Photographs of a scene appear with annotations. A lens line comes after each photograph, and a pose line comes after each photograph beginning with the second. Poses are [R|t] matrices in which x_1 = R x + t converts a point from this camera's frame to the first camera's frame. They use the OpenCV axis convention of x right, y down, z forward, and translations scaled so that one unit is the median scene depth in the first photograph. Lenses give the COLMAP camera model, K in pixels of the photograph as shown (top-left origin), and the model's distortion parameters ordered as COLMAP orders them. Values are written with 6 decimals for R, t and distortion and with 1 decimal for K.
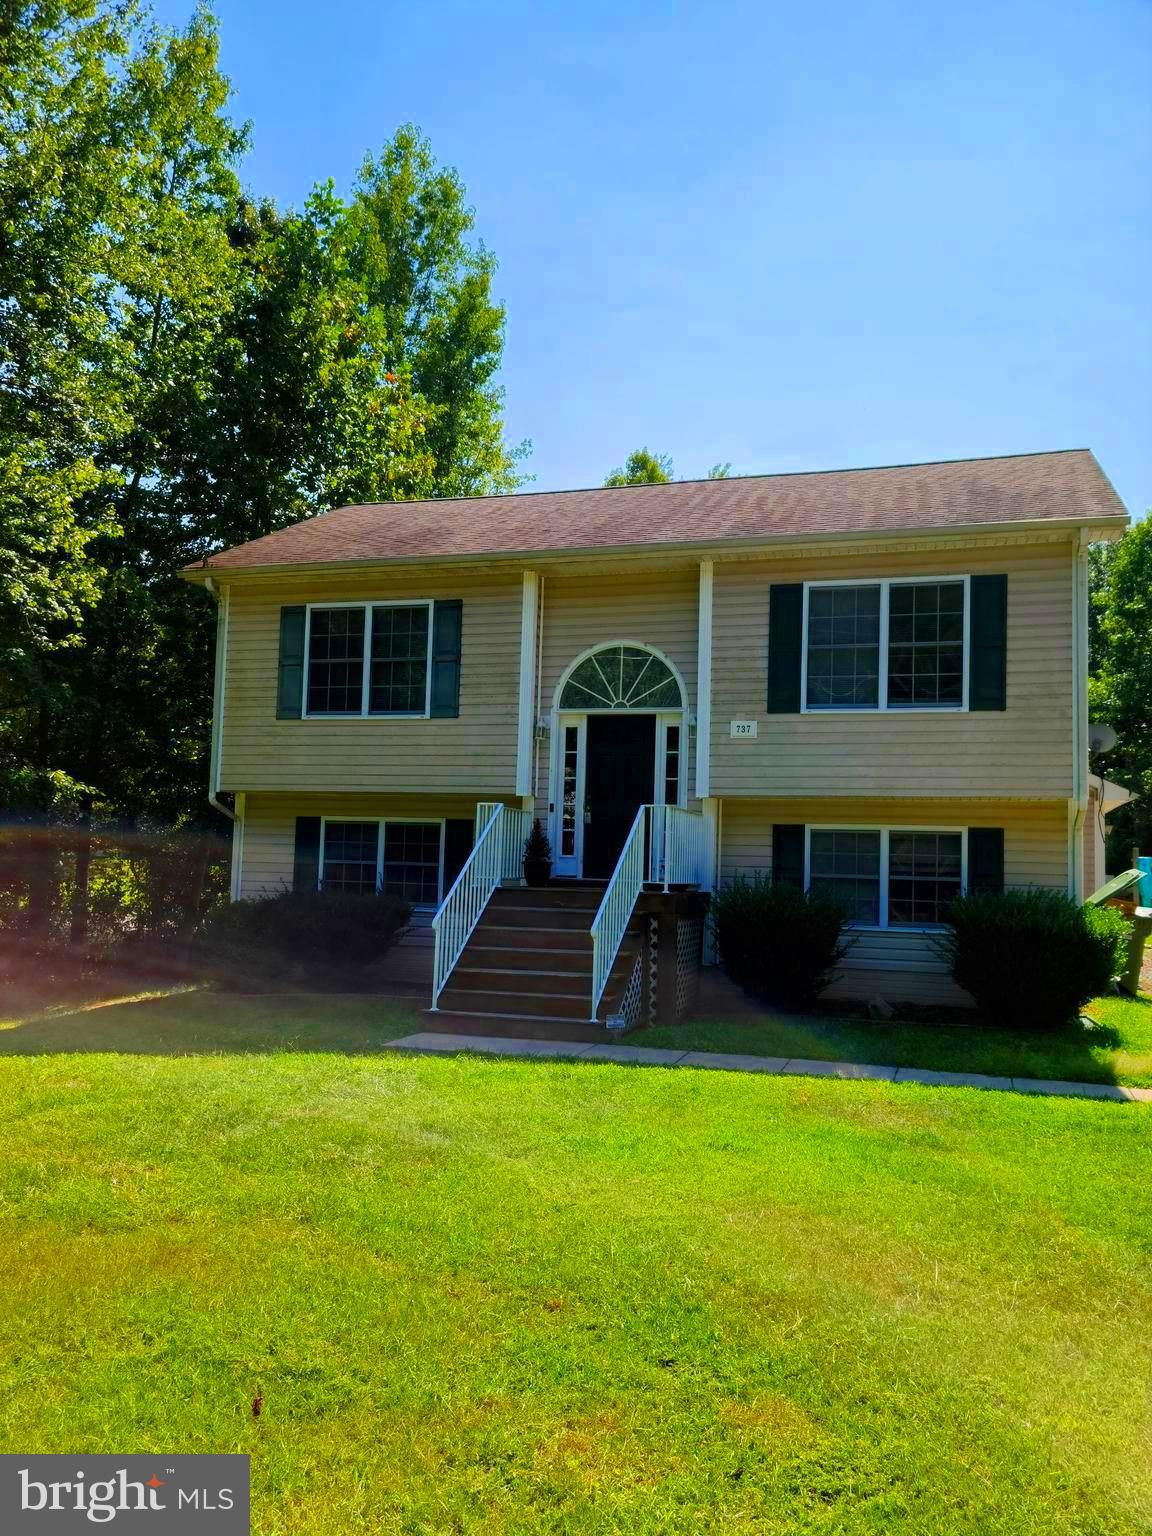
lens RADIAL K [[1226.4, 0, 579.7], [0, 1226.4, 767.3], [0, 0, 1]] dist [0.017927, -0.021656]
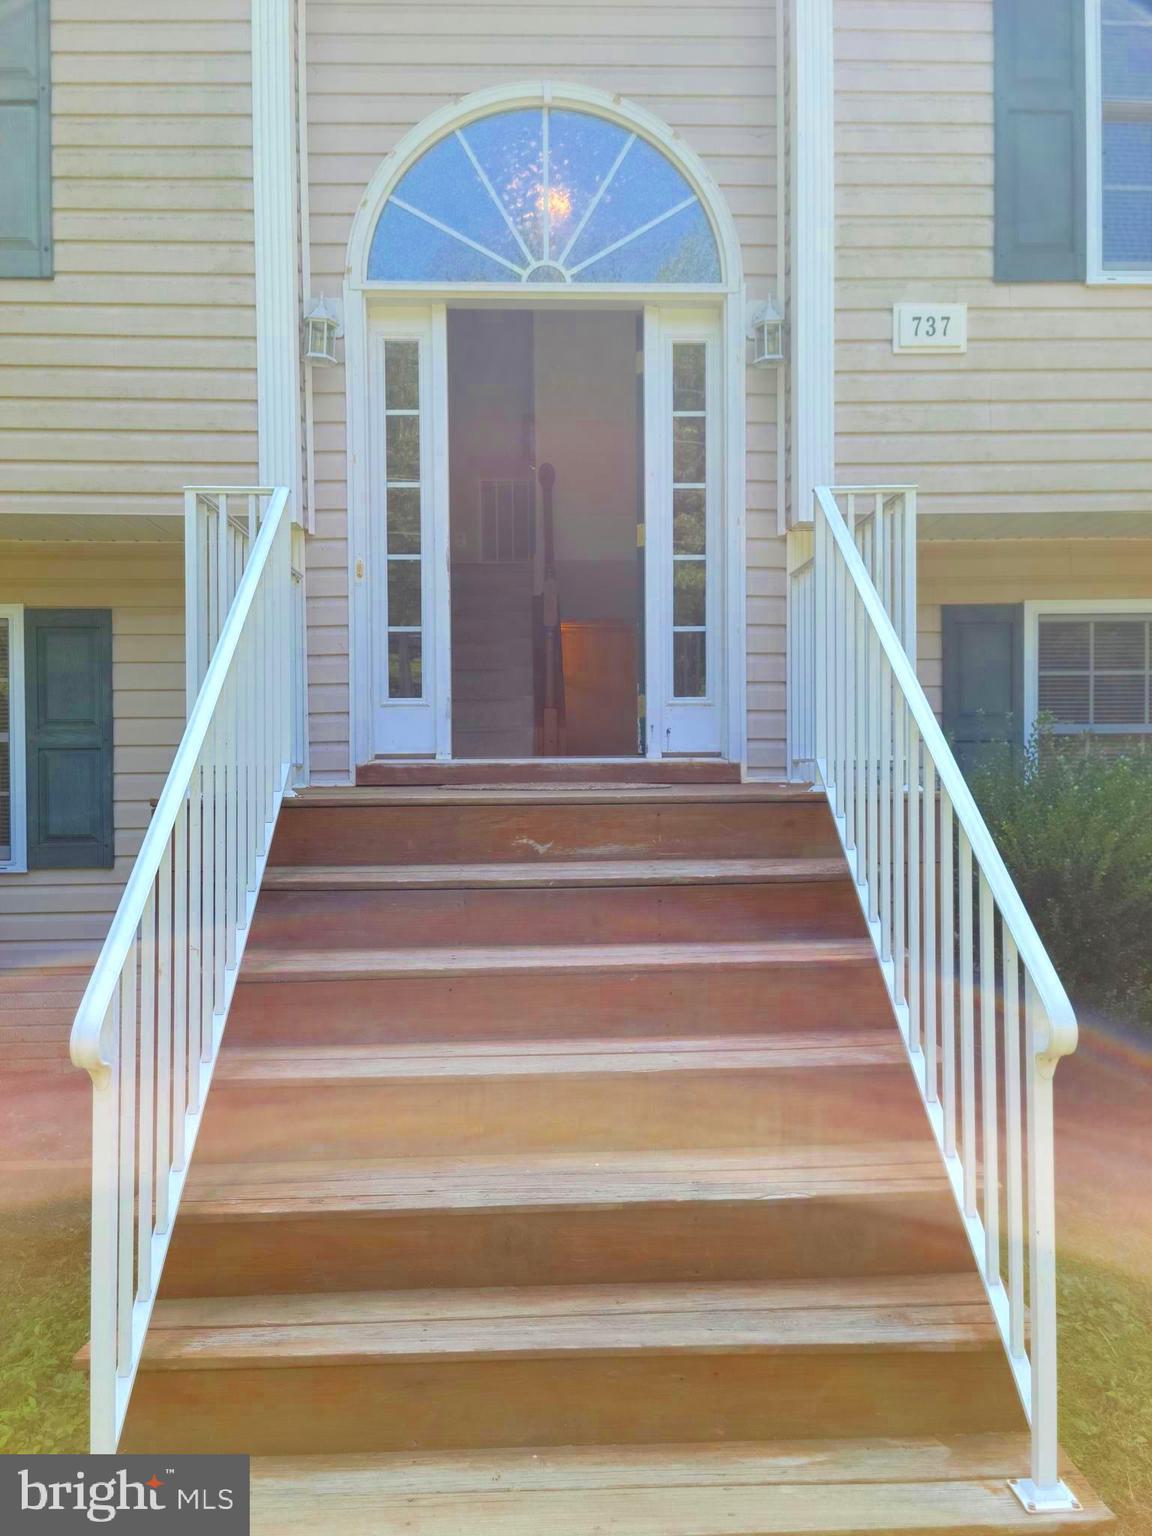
lens RADIAL K [[1226.4, 0, 571.8], [0, 1226.4, 778.3], [0, 0, 1]] dist [0.017927, -0.021656]
pose [[0.942860, -0.042135, 0.330515, -0.084915], [0.011057, 0.995382, 0.095351, 0.061712], [-0.333006, -0.086248, 0.938972, 0.654514]]
